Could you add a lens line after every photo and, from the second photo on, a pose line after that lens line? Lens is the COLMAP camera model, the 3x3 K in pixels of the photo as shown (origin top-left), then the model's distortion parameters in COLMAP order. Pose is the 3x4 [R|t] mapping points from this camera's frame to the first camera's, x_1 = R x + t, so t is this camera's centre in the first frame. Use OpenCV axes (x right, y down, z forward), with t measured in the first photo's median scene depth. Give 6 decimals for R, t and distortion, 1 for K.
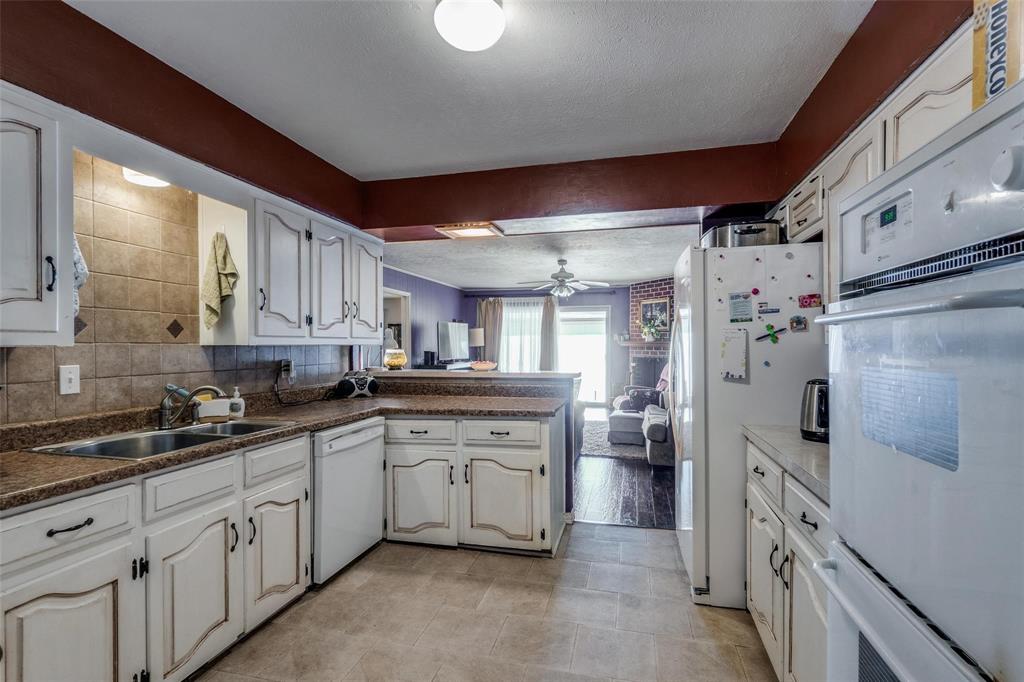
lens RADIAL K [[461.3, 0, 513.0], [0, 461.3, 346.0], [0, 0, 1]] dist [-0.001822, 0.000121]
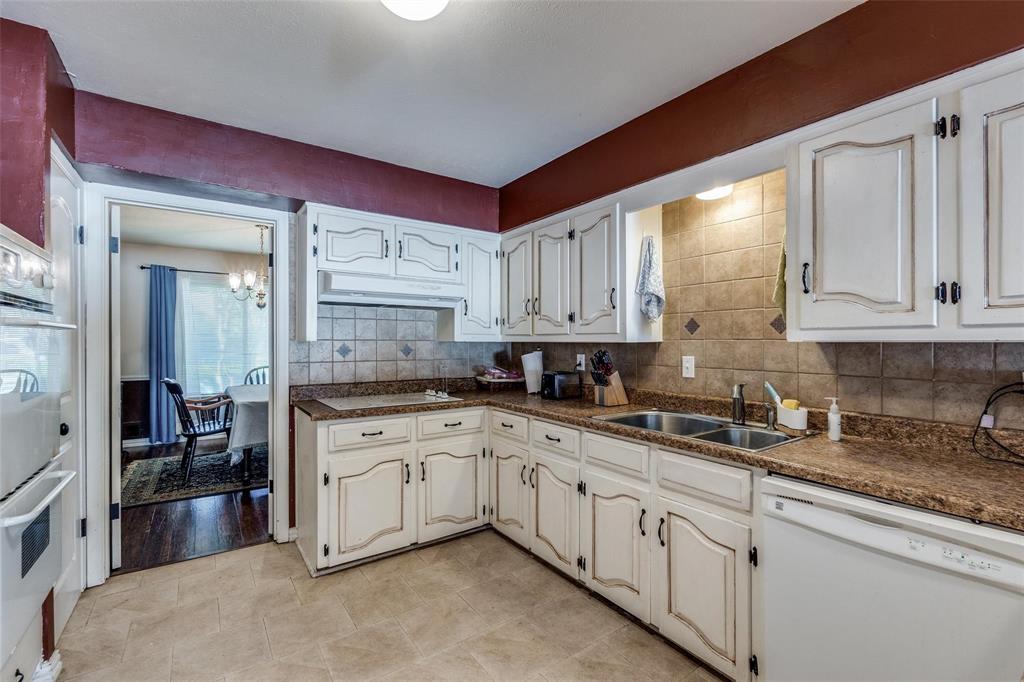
lens RADIAL K [[461.3, 0, 511.7], [0, 461.3, 341.0], [0, 0, 1]] dist [-0.001822, 0.000121]
pose [[-0.661344, -0.001009, -0.750082, 0.367281], [-0.001255, 0.999999, -0.000238, -0.002142], [0.750082, 0.000784, -0.661345, 1.383634]]
